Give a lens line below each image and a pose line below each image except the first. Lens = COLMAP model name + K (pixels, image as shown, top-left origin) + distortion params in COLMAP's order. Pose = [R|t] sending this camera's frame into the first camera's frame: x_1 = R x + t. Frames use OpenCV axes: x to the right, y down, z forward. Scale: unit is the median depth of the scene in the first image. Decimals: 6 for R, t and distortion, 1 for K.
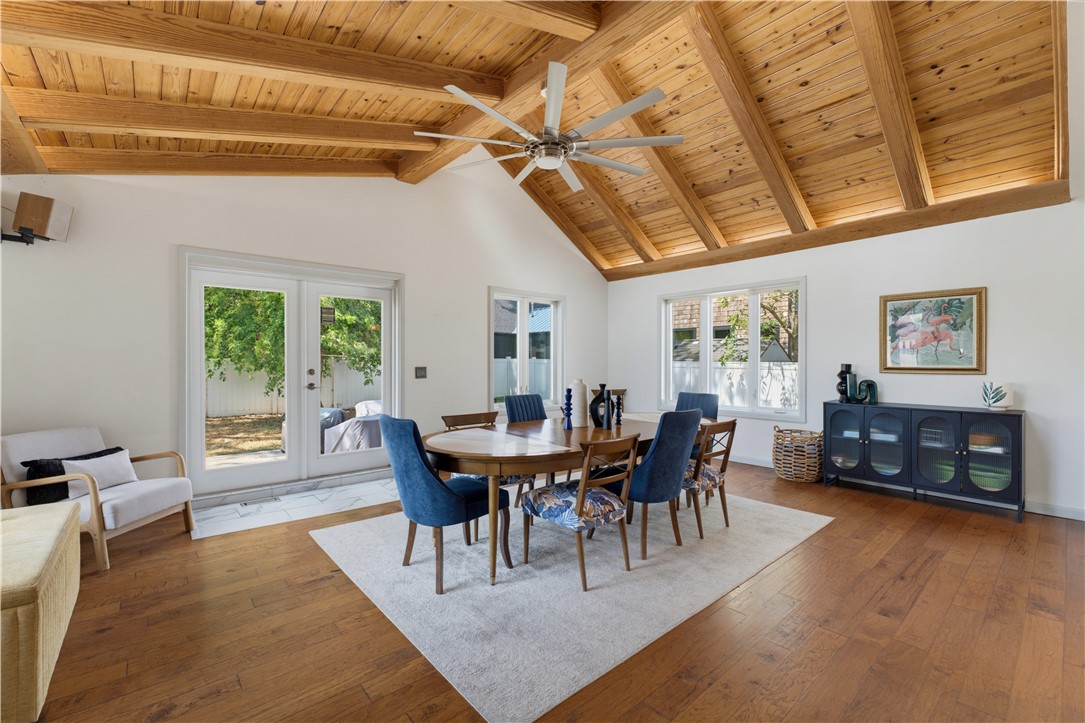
lens RADIAL K [[462.8, 0, 541.4], [0, 462.8, 360.5], [0, 0, 1]] dist [0.001930, 0.000562]
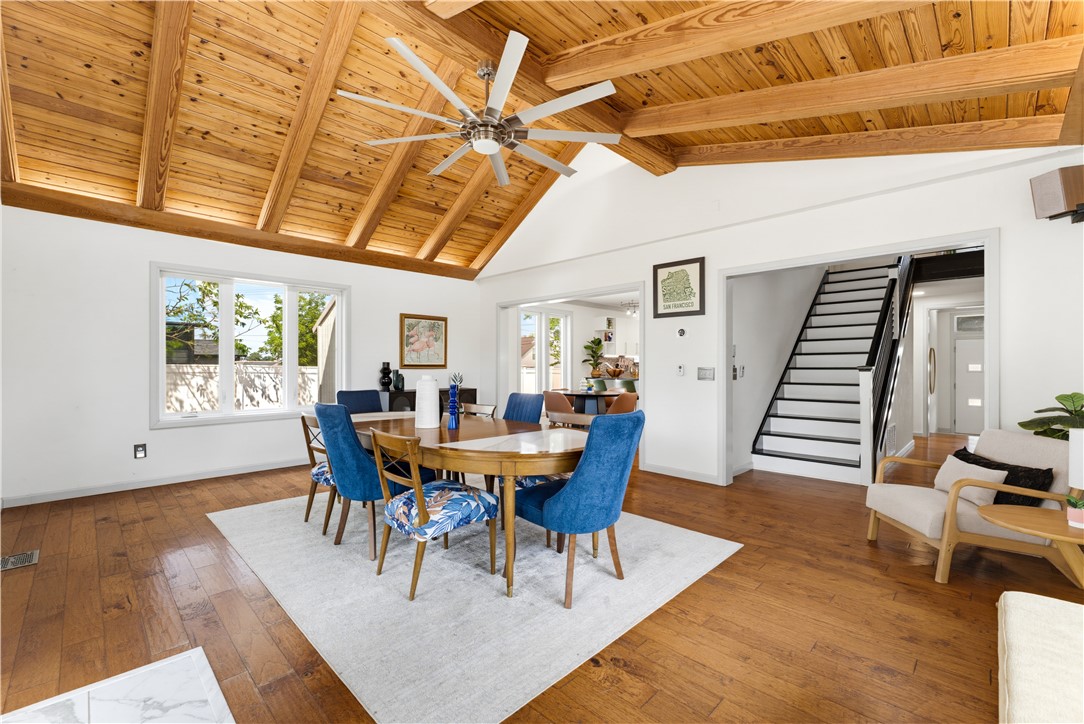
lens RADIAL K [[457.6, 0, 540.8], [0, 457.6, 365.0], [0, 0, 1]] dist [-0.004687, -0.000234]
pose [[-0.081955, 0.002014, 0.996634, -0.714286], [-0.001402, 0.999997, -0.002136, 0.019525], [-0.996635, -0.001573, -0.081952, 0.743121]]
